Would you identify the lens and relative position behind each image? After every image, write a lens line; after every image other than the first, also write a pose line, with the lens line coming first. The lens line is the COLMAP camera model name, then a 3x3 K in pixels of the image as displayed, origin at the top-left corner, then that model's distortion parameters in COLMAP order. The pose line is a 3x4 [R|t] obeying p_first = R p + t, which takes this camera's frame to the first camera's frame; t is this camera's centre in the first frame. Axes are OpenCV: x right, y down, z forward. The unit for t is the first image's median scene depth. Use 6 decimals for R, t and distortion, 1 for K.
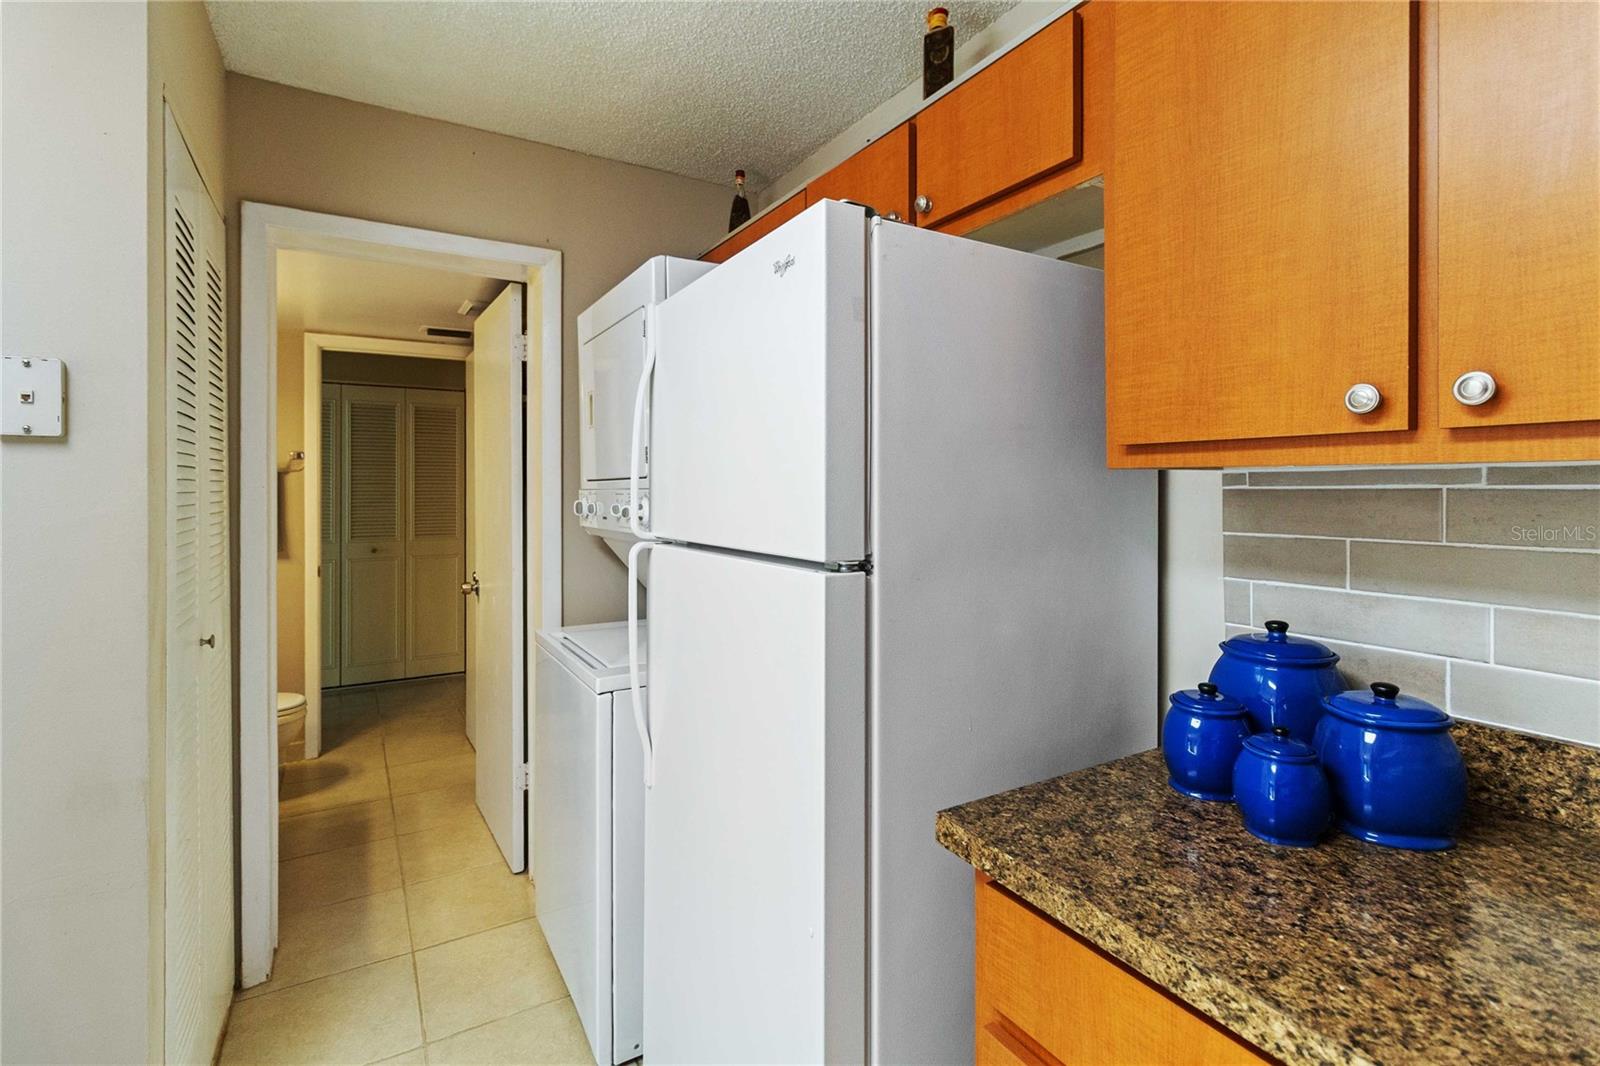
lens RADIAL K [[742.0, 0, 802.1], [0, 742.0, 489.9], [0, 0, 1]] dist [0.001797, 0.000038]
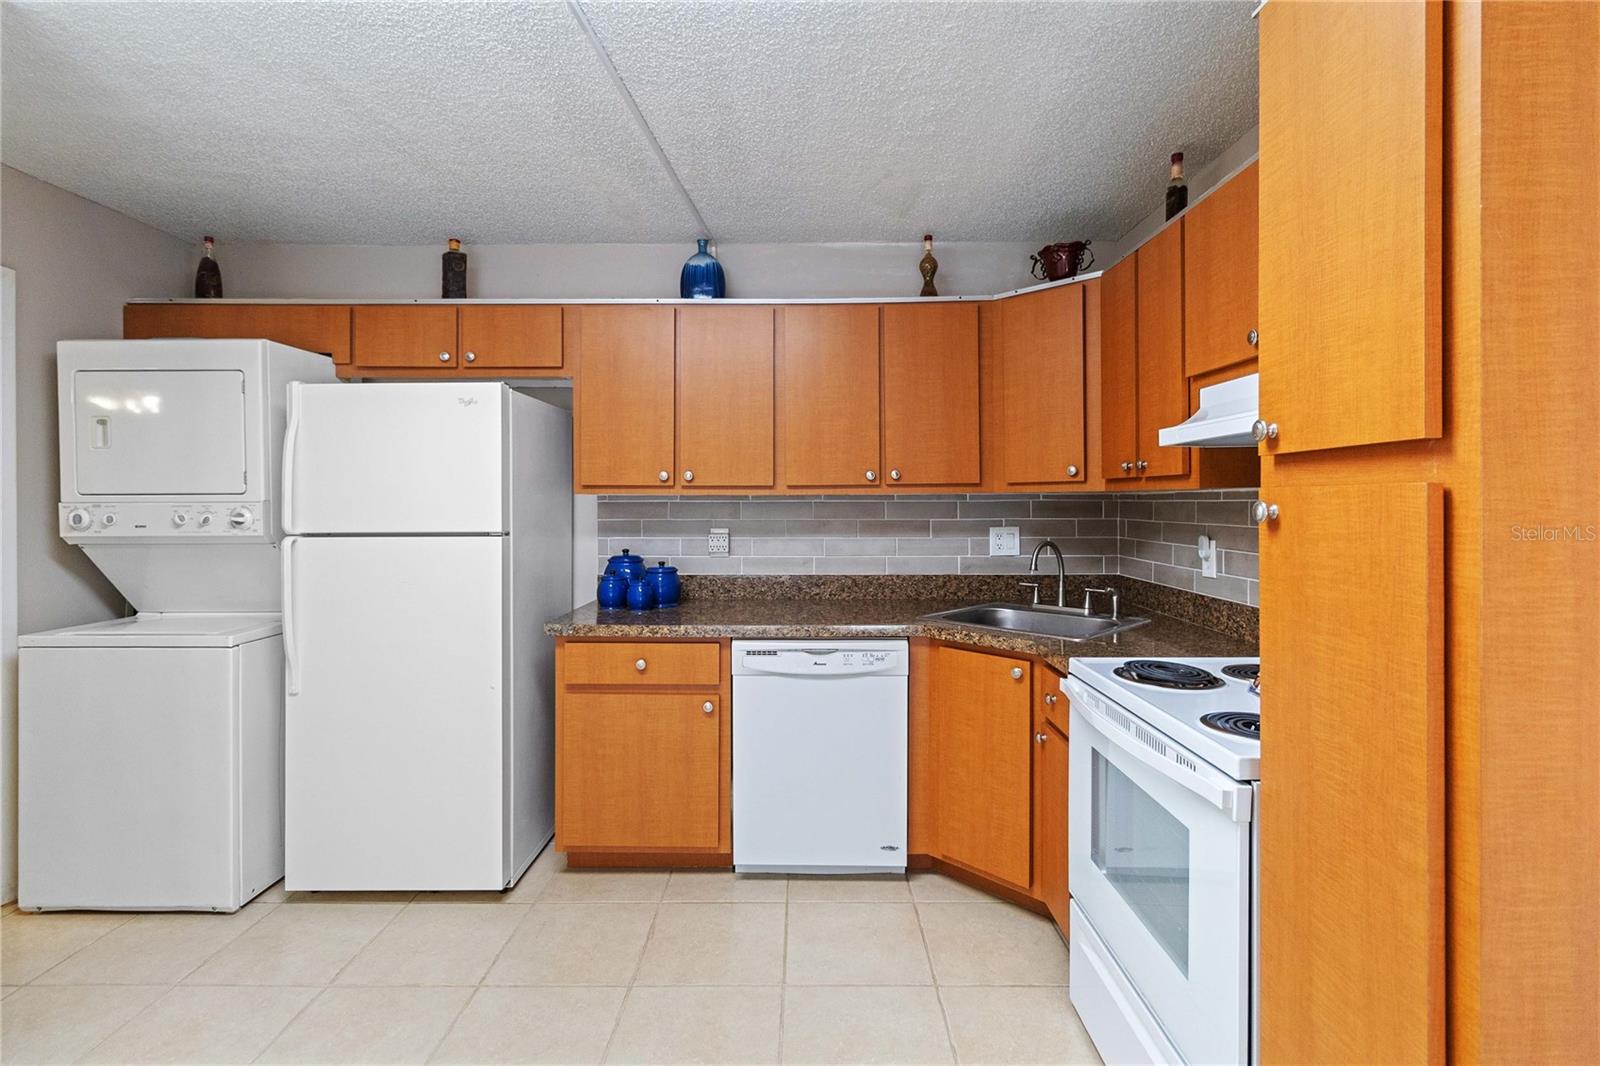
lens RADIAL K [[743.1, 0, 800.3], [0, 743.1, 499.2], [0, 0, 1]] dist [0.001198, 0.000181]
pose [[0.517010, 0.003206, 0.855973, -1.493365], [0.000643, 0.999991, -0.004134, 0.001160], [-0.855979, 0.002688, 0.517004, -1.065651]]
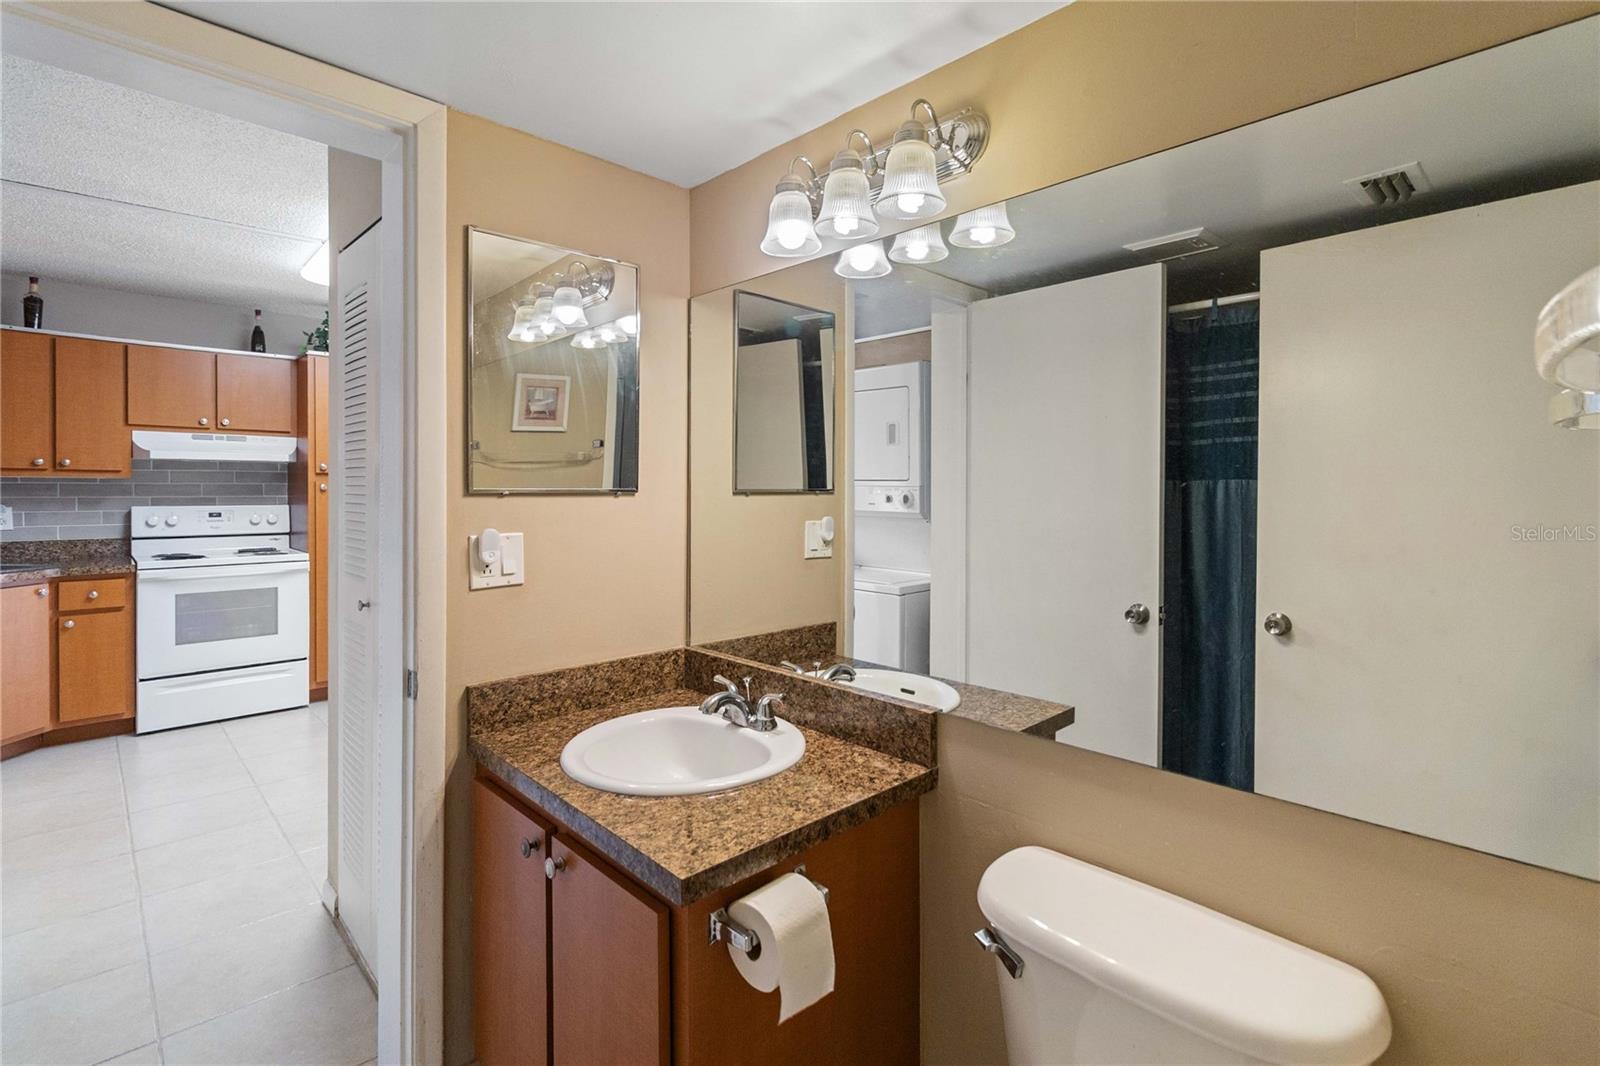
lens RADIAL K [[743.1, 0, 800.3], [0, 743.1, 499.2], [0, 0, 1]] dist [0.001198, 0.000181]
pose [[-0.973354, -0.000070, -0.229307, -1.911378], [-0.003431, 0.999892, 0.014256, 0.013463], [0.229281, 0.014662, -0.973250, 3.688315]]
